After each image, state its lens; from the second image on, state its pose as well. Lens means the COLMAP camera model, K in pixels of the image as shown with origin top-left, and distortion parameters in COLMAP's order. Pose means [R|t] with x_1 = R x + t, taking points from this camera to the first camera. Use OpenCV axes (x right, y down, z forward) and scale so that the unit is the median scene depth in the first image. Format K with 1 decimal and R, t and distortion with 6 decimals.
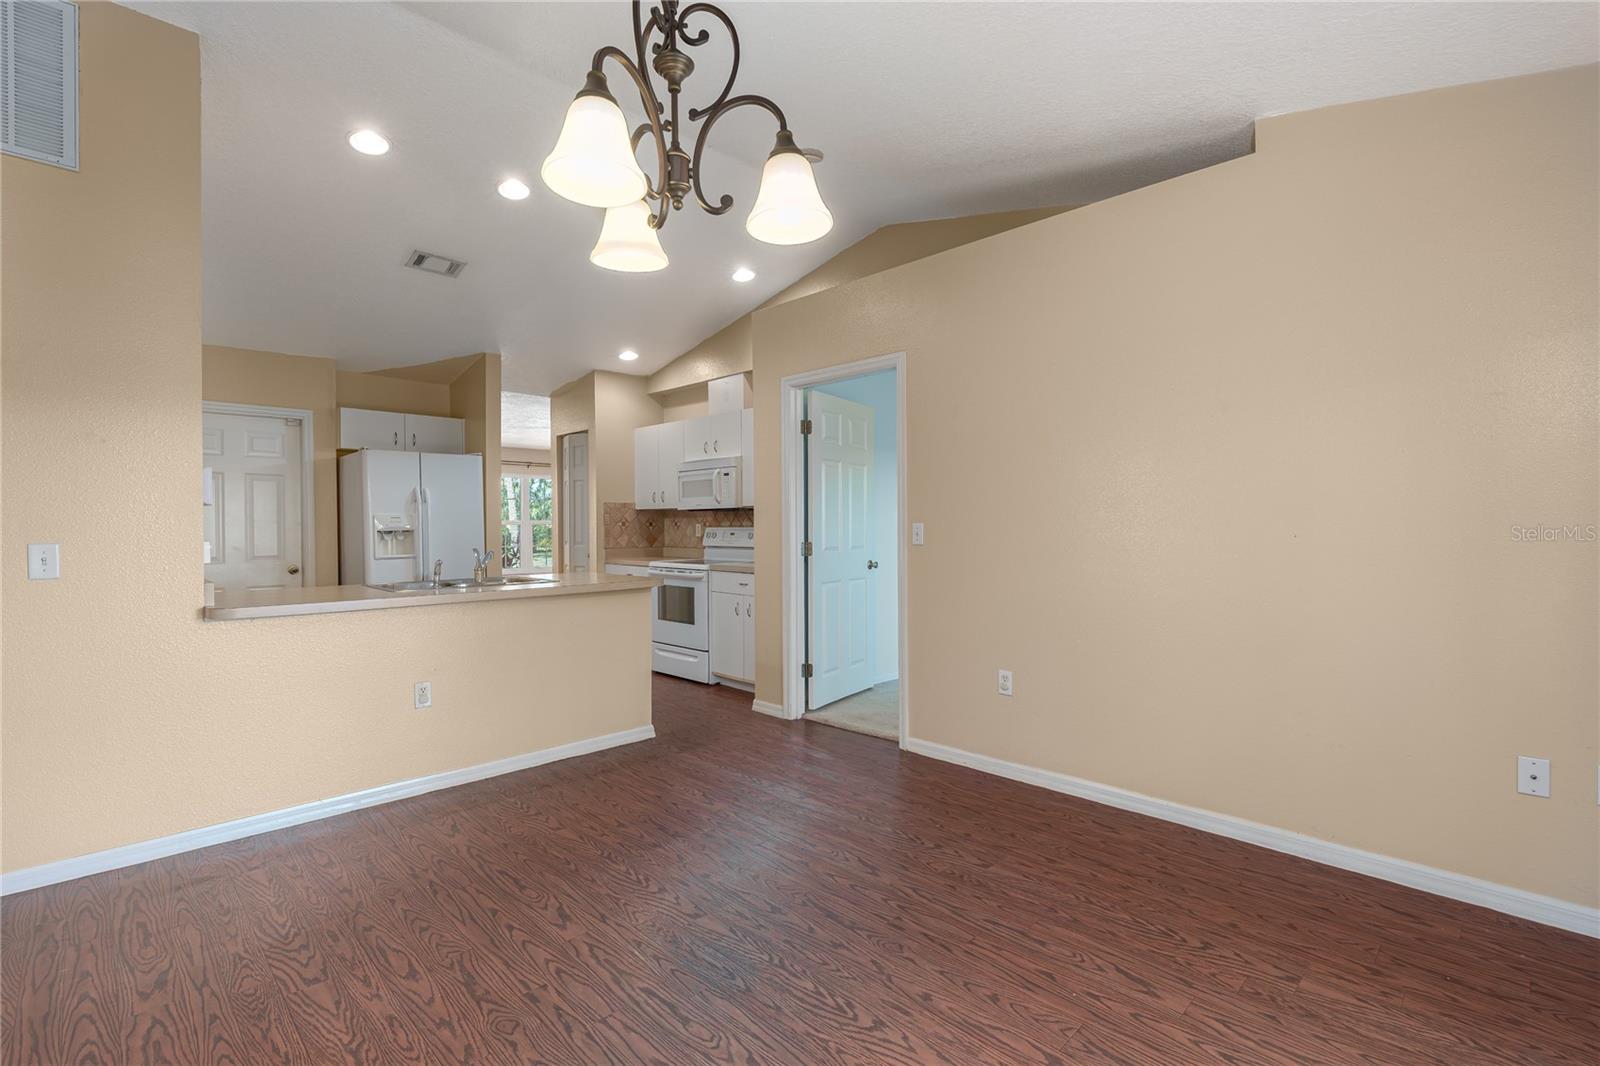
lens RADIAL K [[732.0, 0, 792.6], [0, 732.0, 531.0], [0, 0, 1]] dist [-0.000629, 0.001693]
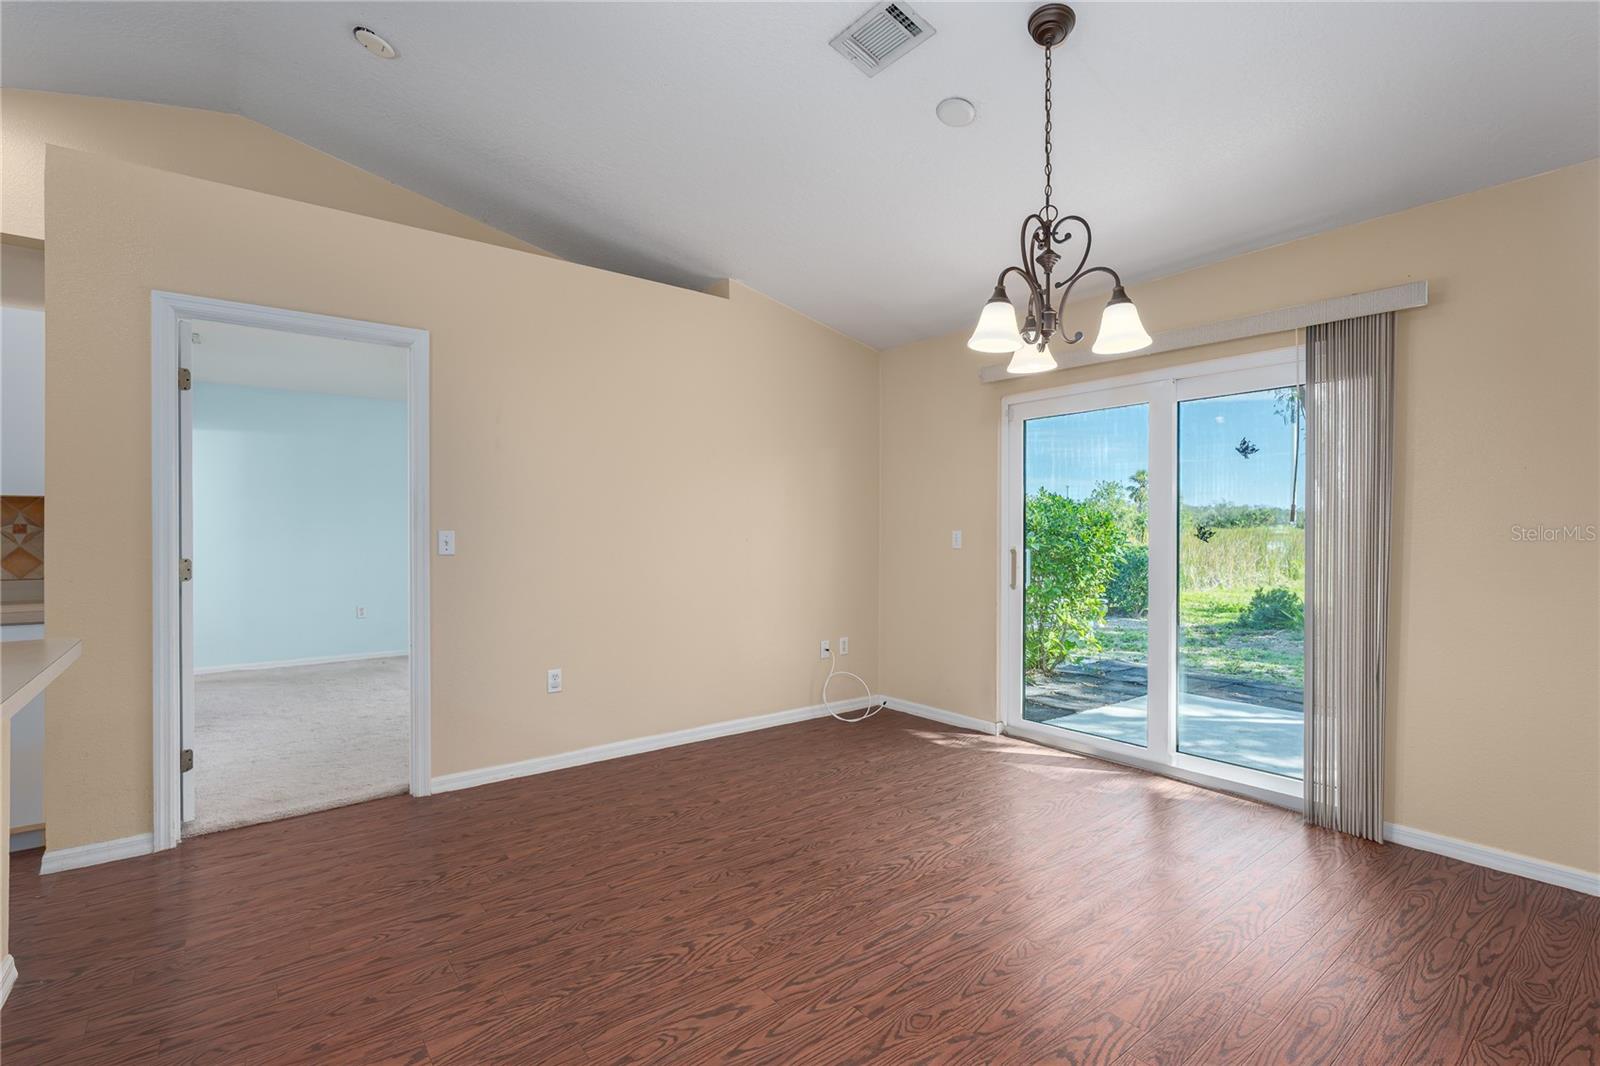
lens RADIAL K [[732.0, 0, 789.1], [0, 732.0, 535.5], [0, 0, 1]] dist [-0.000629, 0.001693]
pose [[0.111885, 0.001180, 0.993720, -0.650048], [0.005775, 0.999982, -0.001837, -0.000184], [-0.993704, 0.005944, 0.111876, 0.484656]]
